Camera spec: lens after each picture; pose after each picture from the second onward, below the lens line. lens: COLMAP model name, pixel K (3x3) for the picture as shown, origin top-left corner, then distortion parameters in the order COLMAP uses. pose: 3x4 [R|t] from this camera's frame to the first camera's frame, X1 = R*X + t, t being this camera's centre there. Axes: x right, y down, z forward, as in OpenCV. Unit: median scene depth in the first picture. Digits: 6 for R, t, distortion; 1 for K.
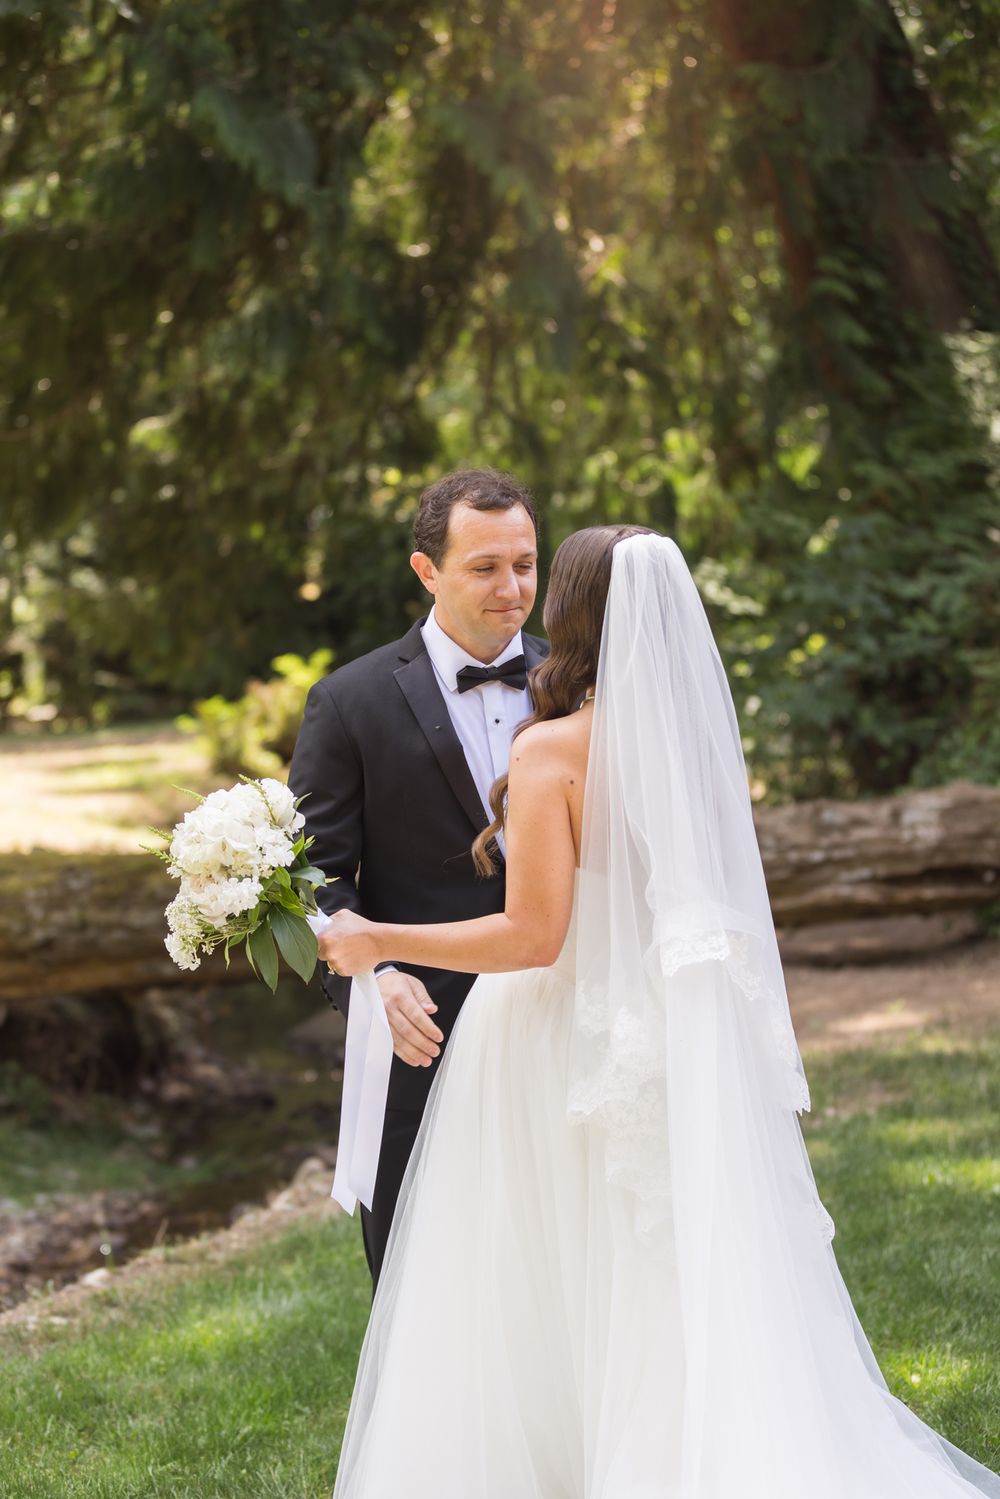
lens RADIAL K [[3023.4, 0, 500.0], [0, 3023.4, 749.5], [0, 0, 1]] dist [0.099441, -0.095847]
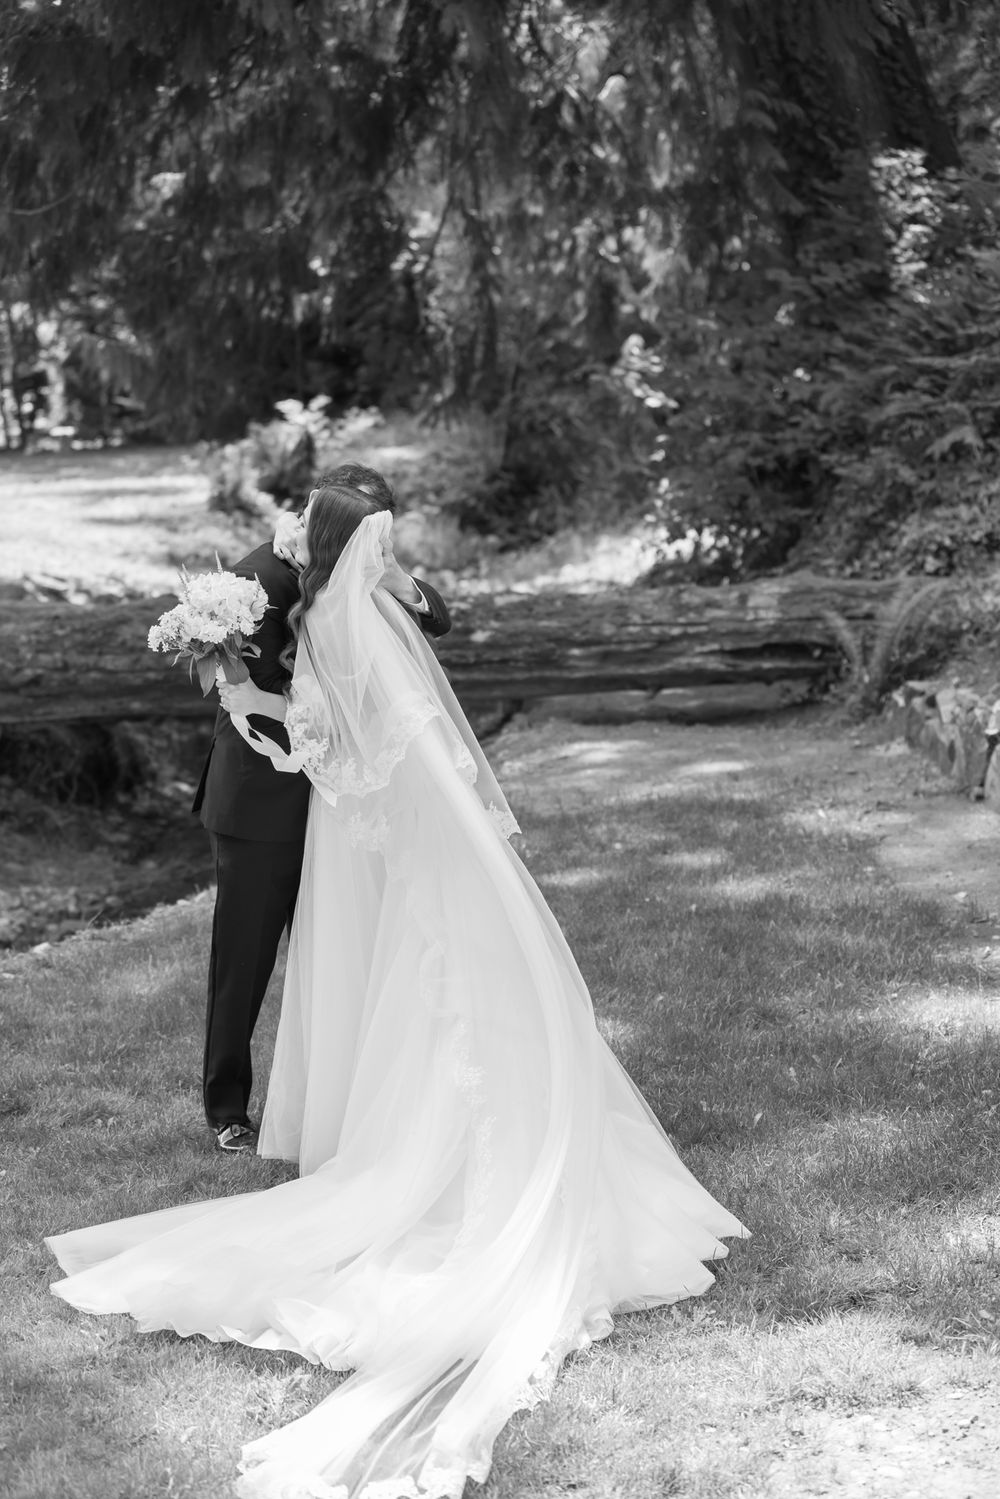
lens RADIAL K [[3023.4, 0, 500.0], [0, 3023.4, 749.5], [0, 0, 1]] dist [0.099441, -0.095847]
pose [[0.999360, 0.034754, -0.008440, 0.046881], [-0.033786, 0.994820, 0.095876, -0.030926], [0.011728, -0.095530, 0.995357, -0.201840]]
